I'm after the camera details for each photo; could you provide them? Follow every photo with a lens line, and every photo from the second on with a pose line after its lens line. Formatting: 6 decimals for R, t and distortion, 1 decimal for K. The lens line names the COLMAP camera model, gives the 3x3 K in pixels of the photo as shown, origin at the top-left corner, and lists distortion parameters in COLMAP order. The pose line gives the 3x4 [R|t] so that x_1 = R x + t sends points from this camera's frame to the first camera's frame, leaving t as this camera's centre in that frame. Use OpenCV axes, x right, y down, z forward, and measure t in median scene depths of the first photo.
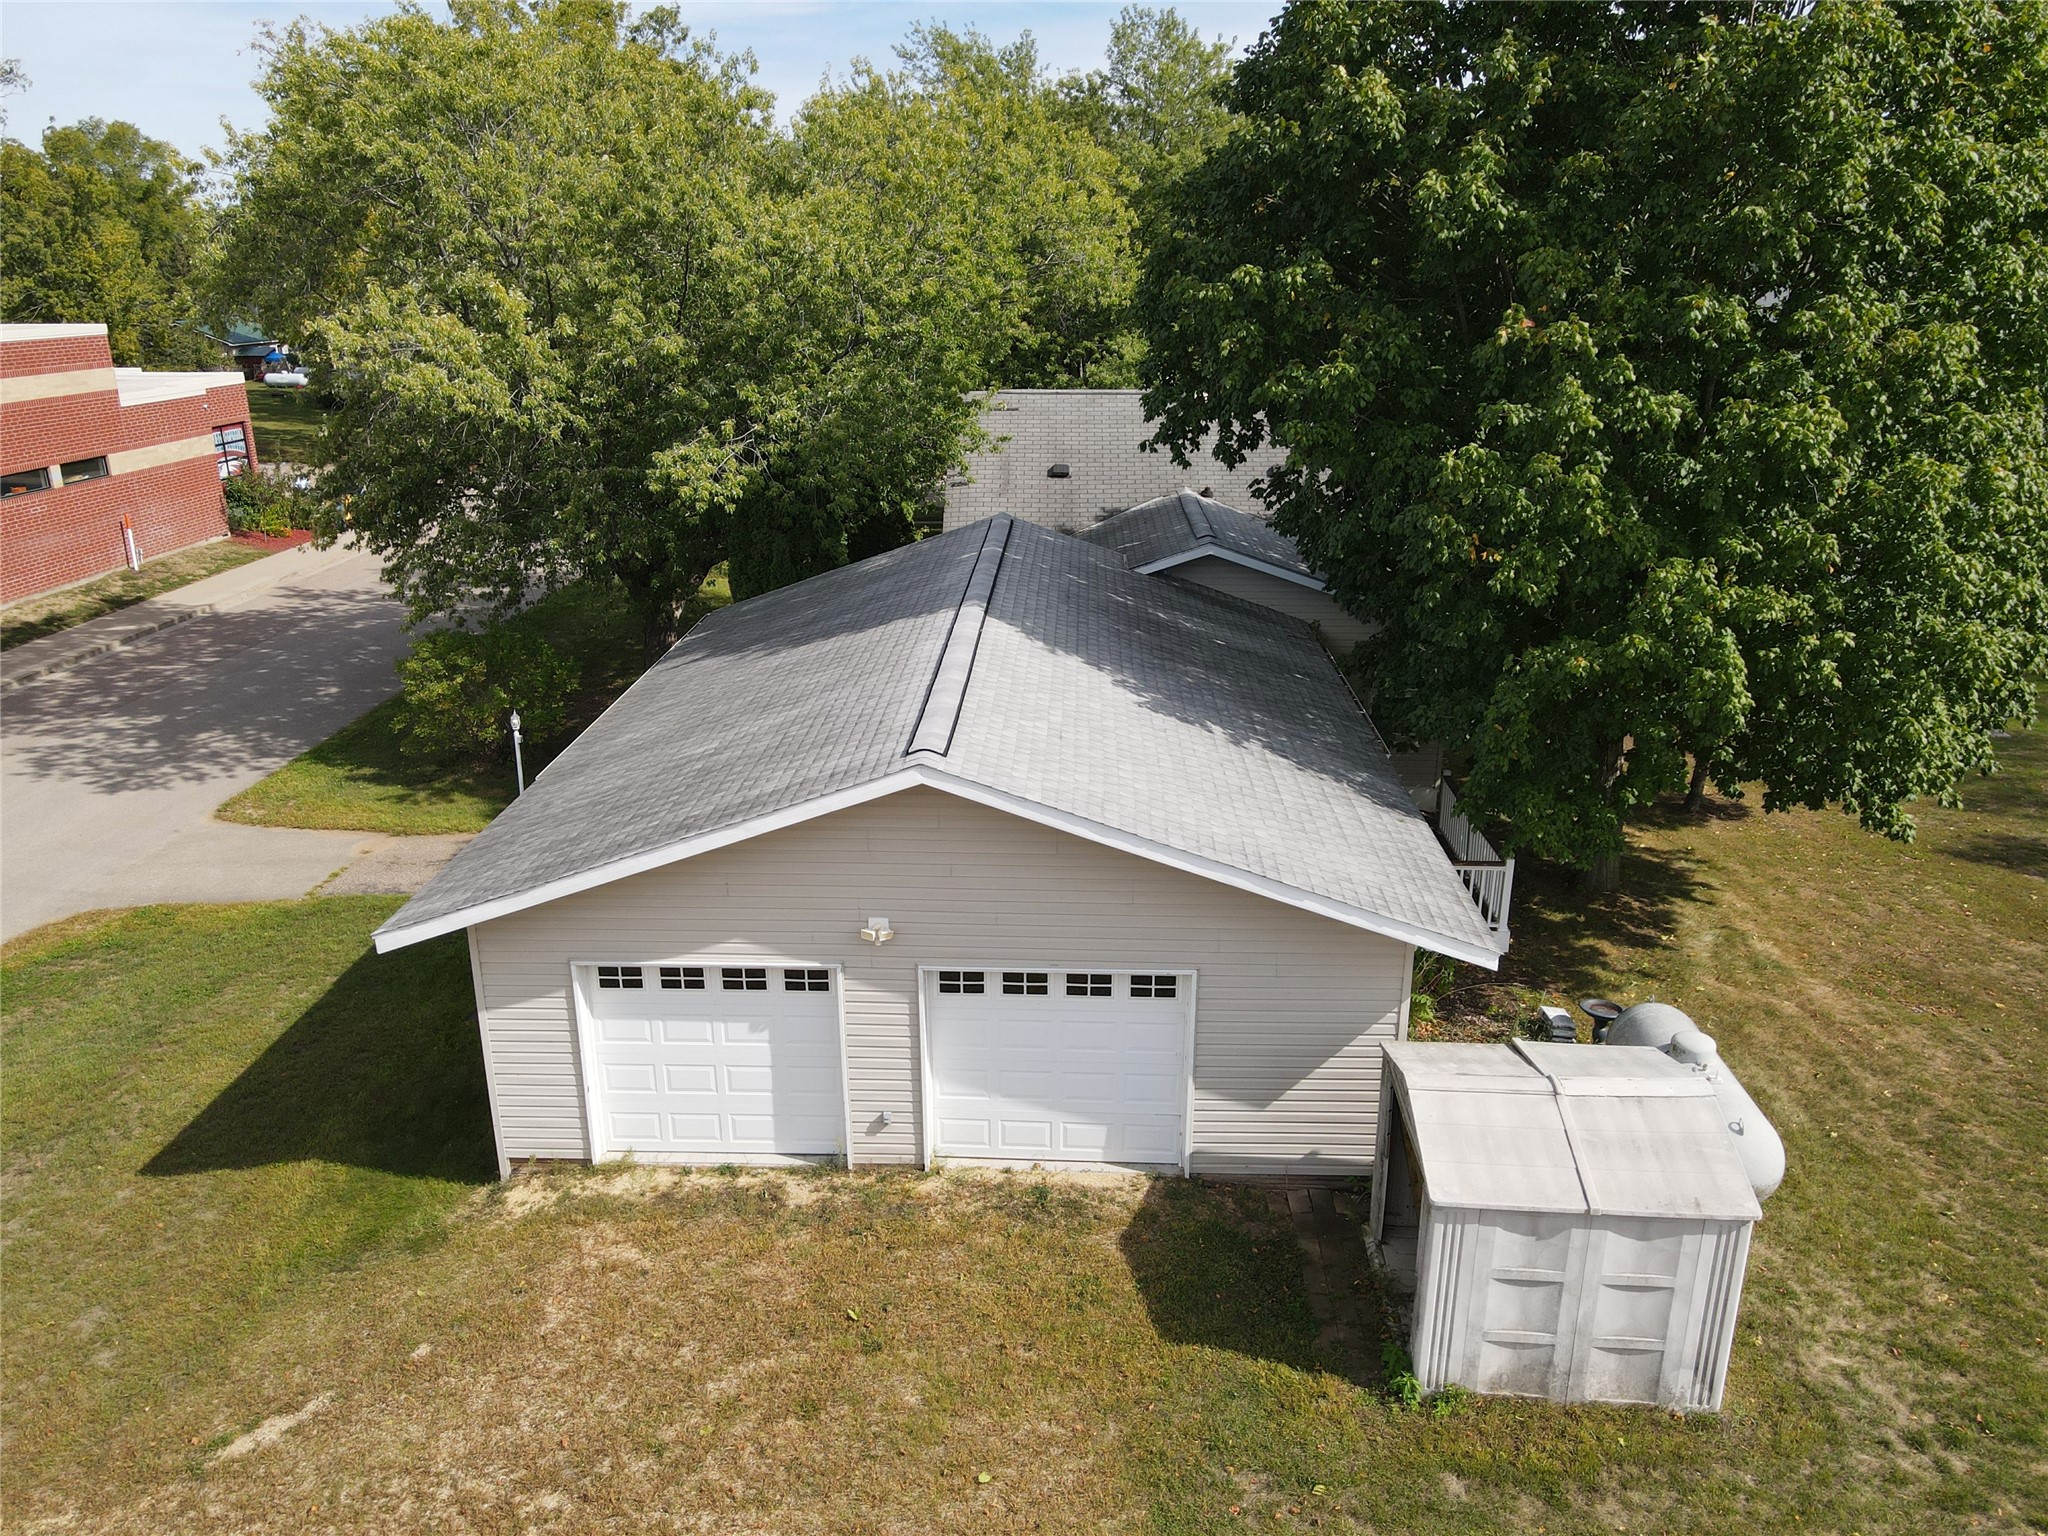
lens RADIAL K [[1501.8, 0, 1022.5], [0, 1501.8, 770.0], [0, 0, 1]] dist [0.019743, 0.005293]
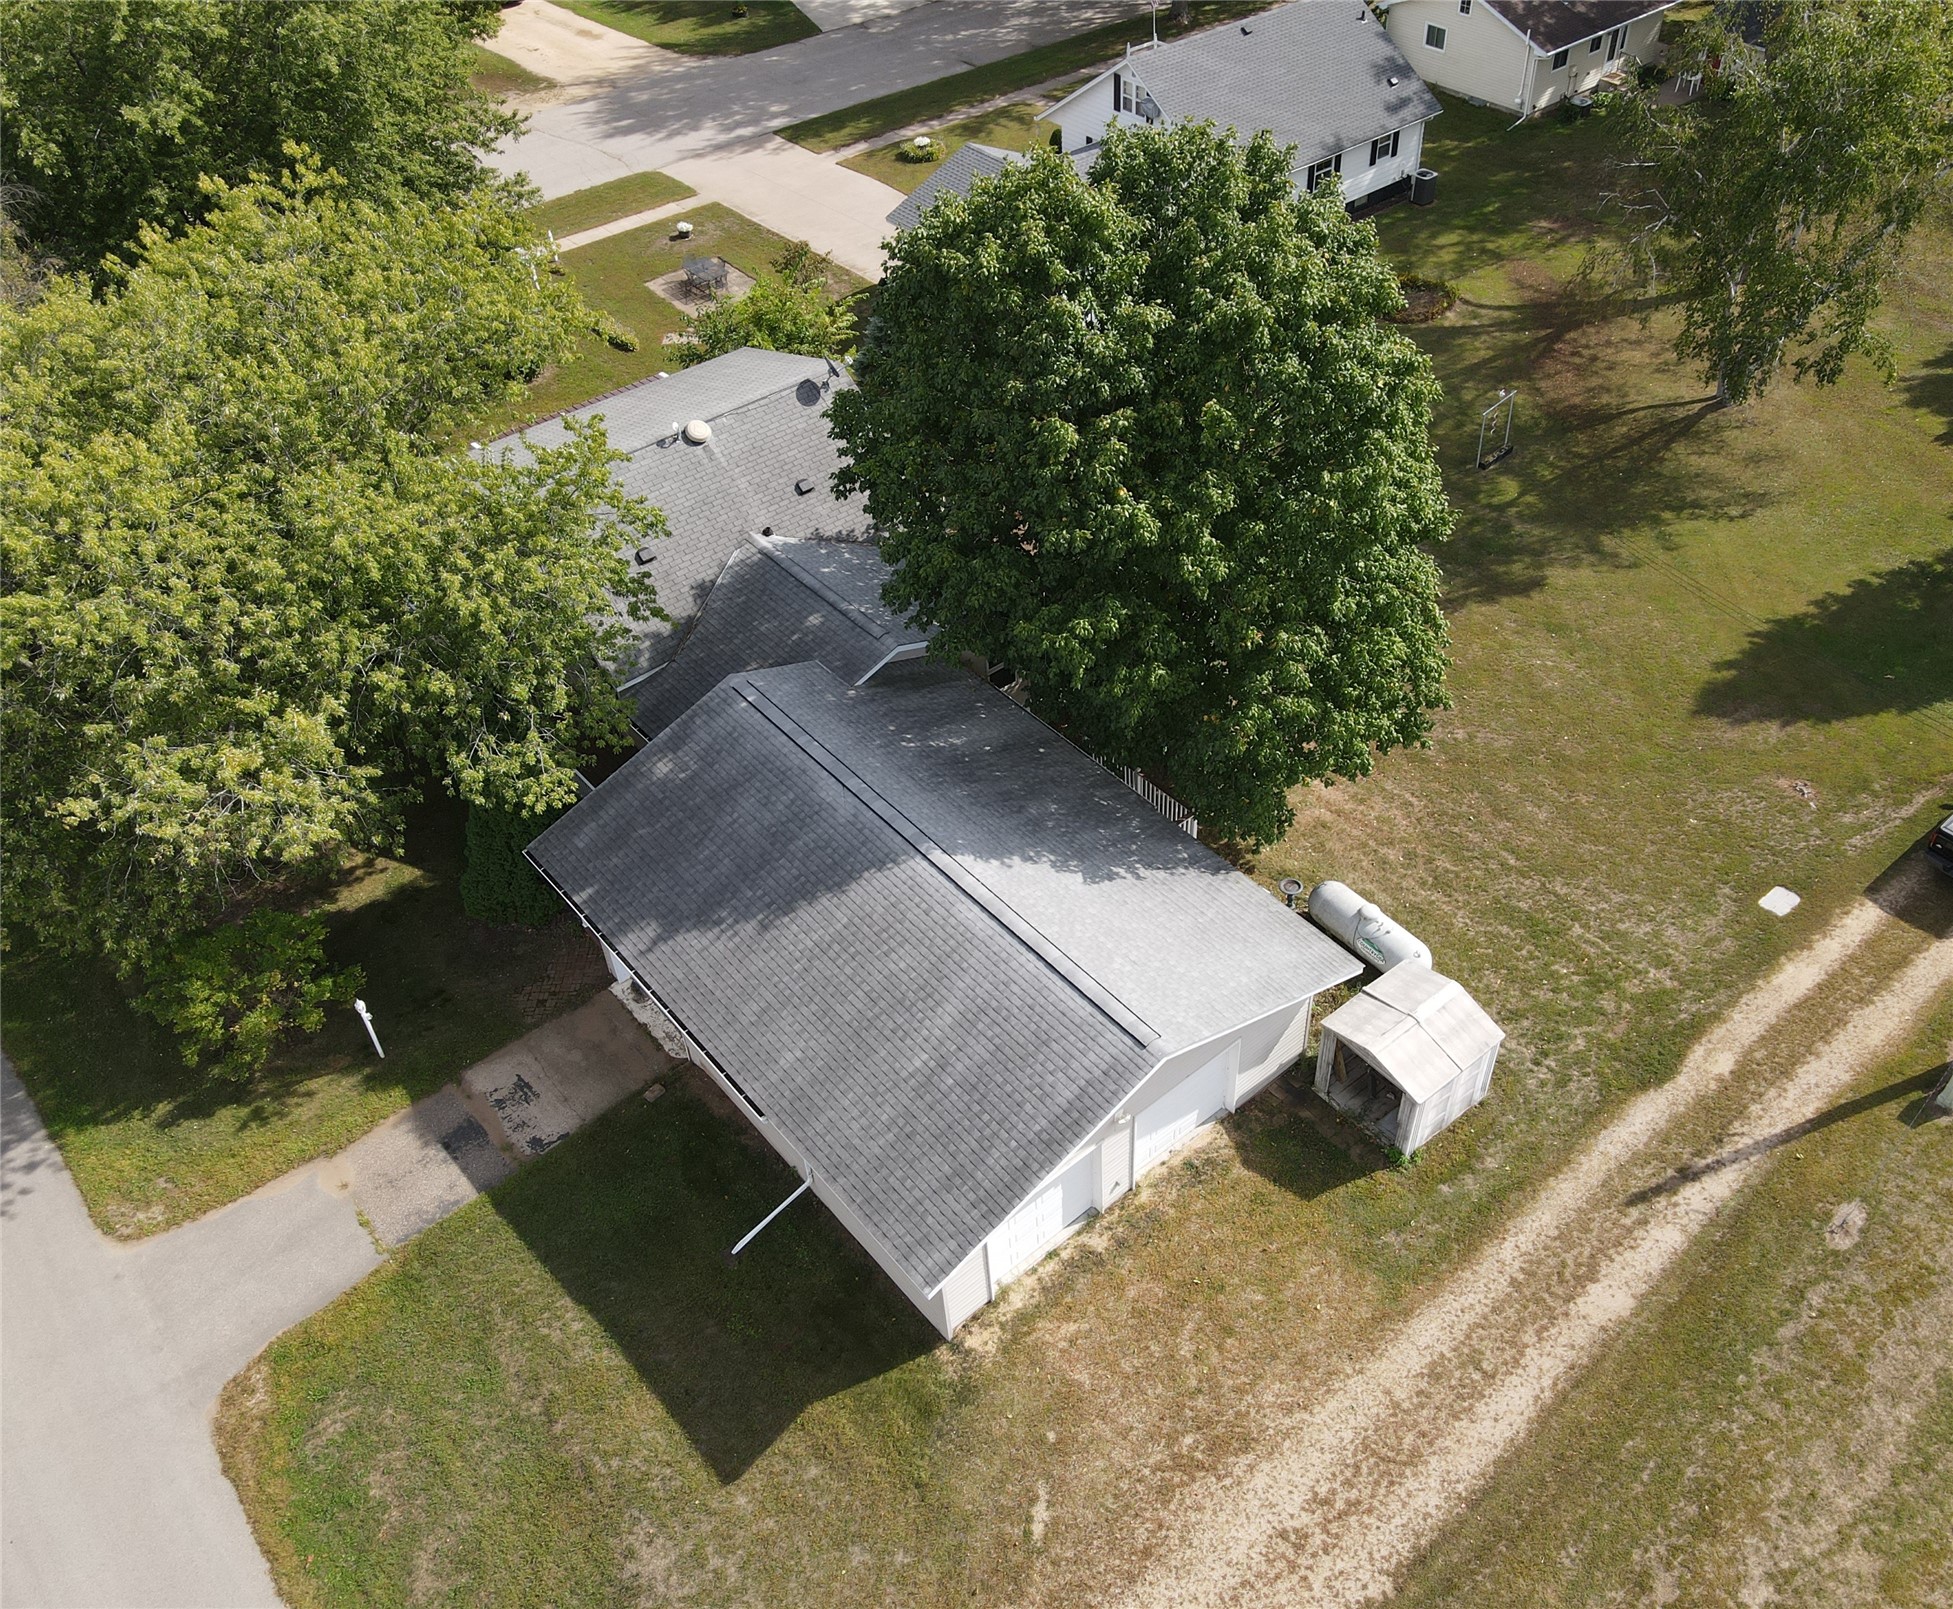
lens RADIAL K [[1594.1, 0, 1087.9], [0, 1594.1, 804.3], [0, 0, 1]] dist [0.035758, -0.012170]
pose [[0.720013, -0.477897, 0.503186, -0.886977], [0.228024, 0.847756, 0.478868, -1.115006], [-0.655428, -0.230053, 0.719367, -0.277597]]
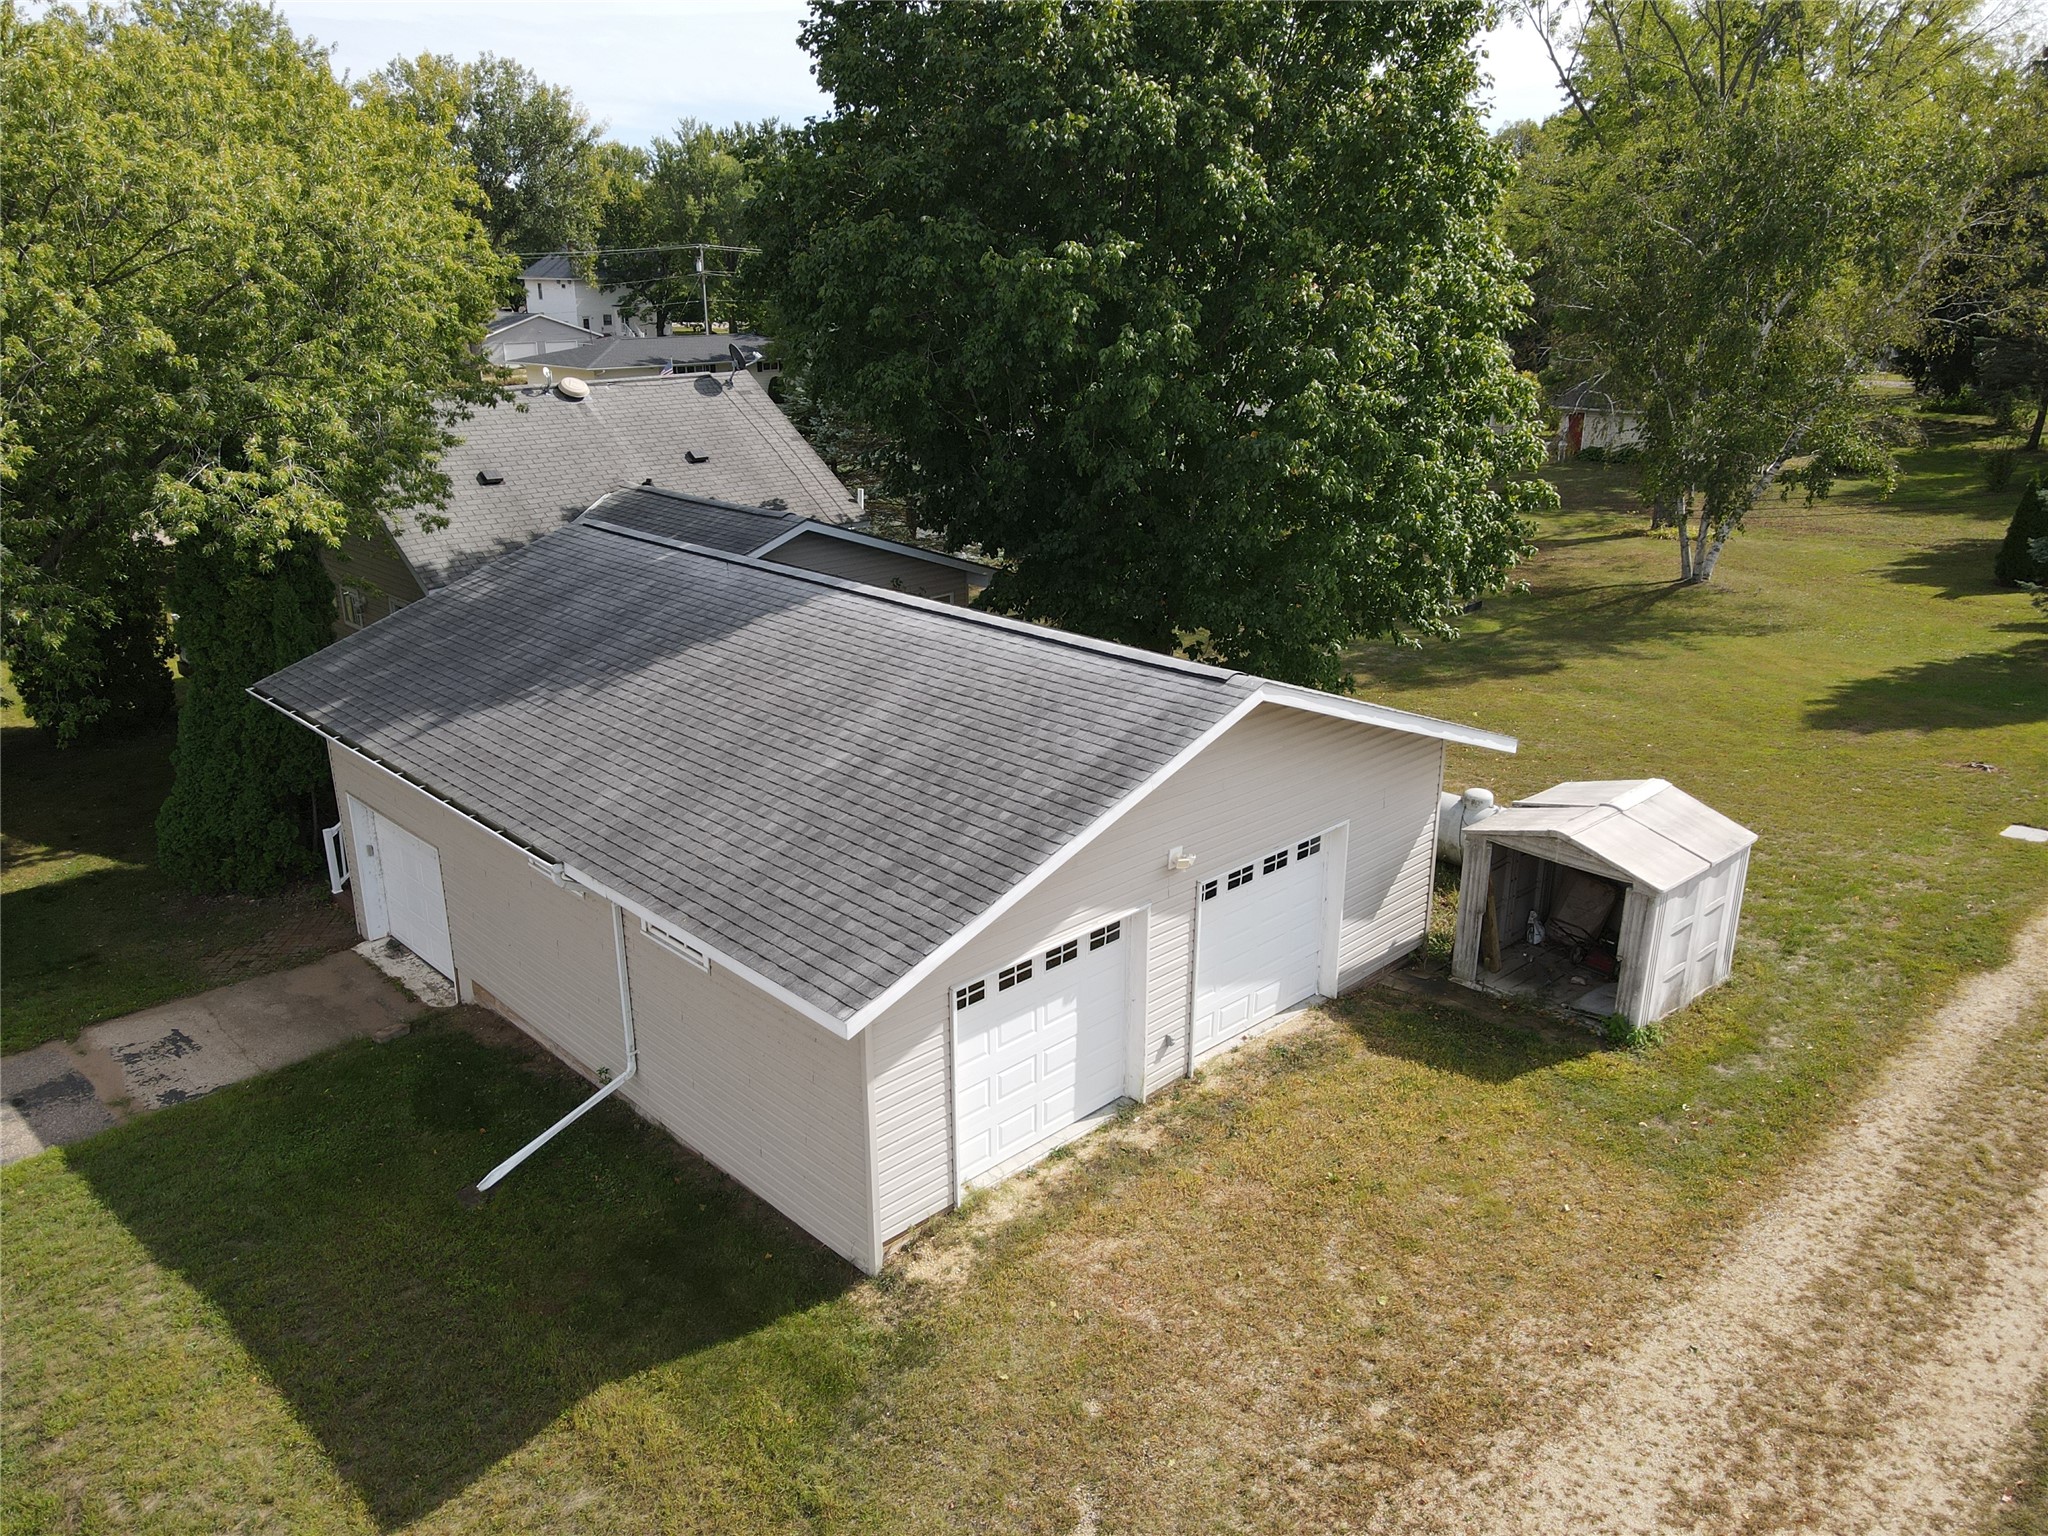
lens RADIAL K [[1501.8, 0, 1013.9], [0, 1501.8, 764.7], [0, 0, 1]] dist [0.019743, 0.005293]
pose [[0.694859, -0.231128, 0.680992, -0.851197], [0.232385, 0.968308, 0.091526, -0.080062], [-0.680564, 0.094655, 0.726549, 0.288154]]
